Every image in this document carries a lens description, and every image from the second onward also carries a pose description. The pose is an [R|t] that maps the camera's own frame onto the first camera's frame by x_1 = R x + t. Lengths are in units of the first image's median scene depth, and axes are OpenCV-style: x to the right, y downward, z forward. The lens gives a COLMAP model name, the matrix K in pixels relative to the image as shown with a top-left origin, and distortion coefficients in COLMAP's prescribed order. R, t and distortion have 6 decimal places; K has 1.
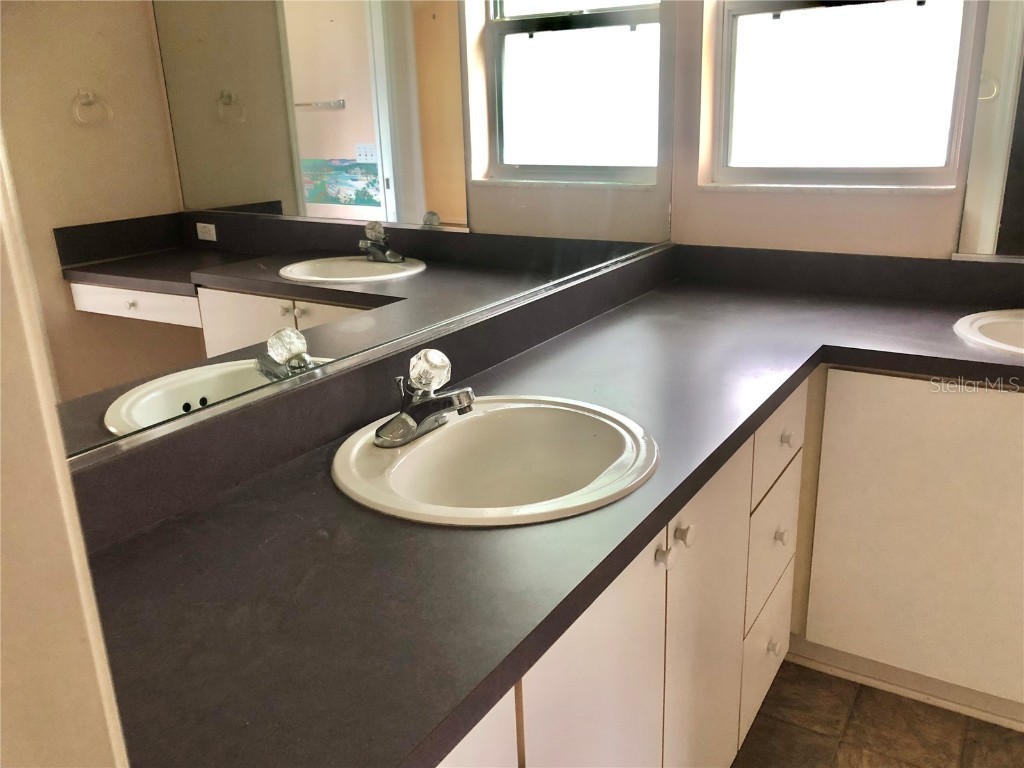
lens RADIAL K [[777.8, 0, 511.7], [0, 777.8, 436.5], [0, 0, 1]] dist [0.091002, -0.225129]
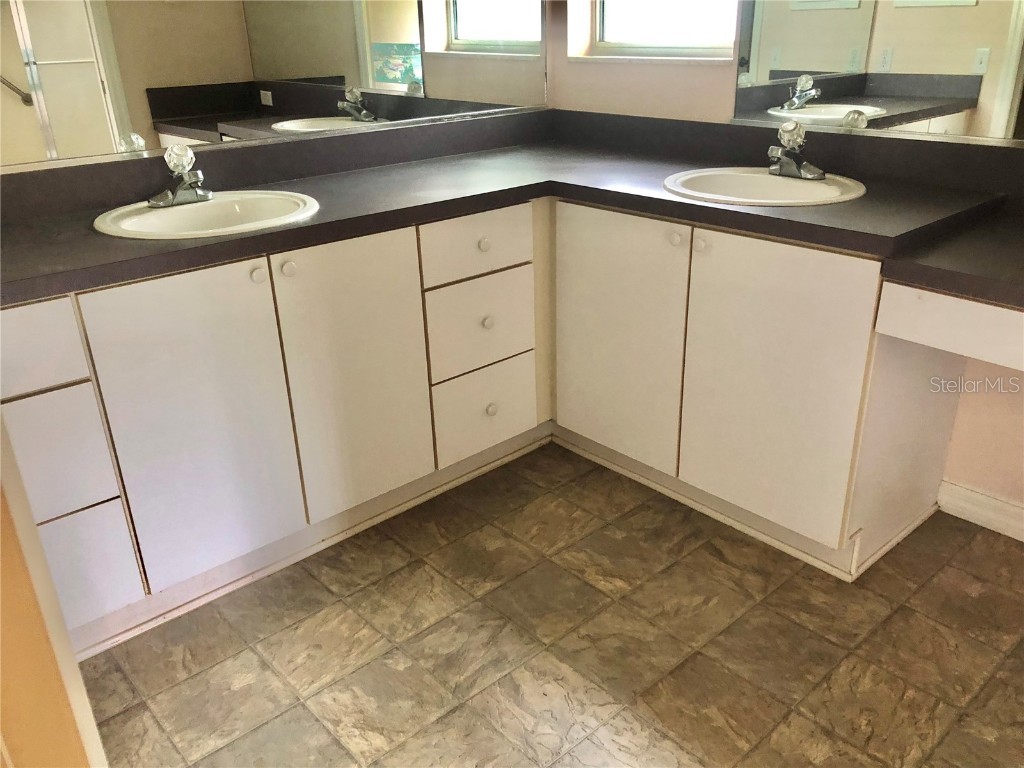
lens RADIAL K [[840.7, 0, 512.0], [0, 840.7, 384.0], [0, 0, 1]] dist [-0.002141, 0.003095]
pose [[0.963775, 0.111450, -0.242314, 0.426559], [-0.104081, 0.993637, 0.043045, 0.102583], [0.245569, -0.016265, 0.969243, -0.213046]]
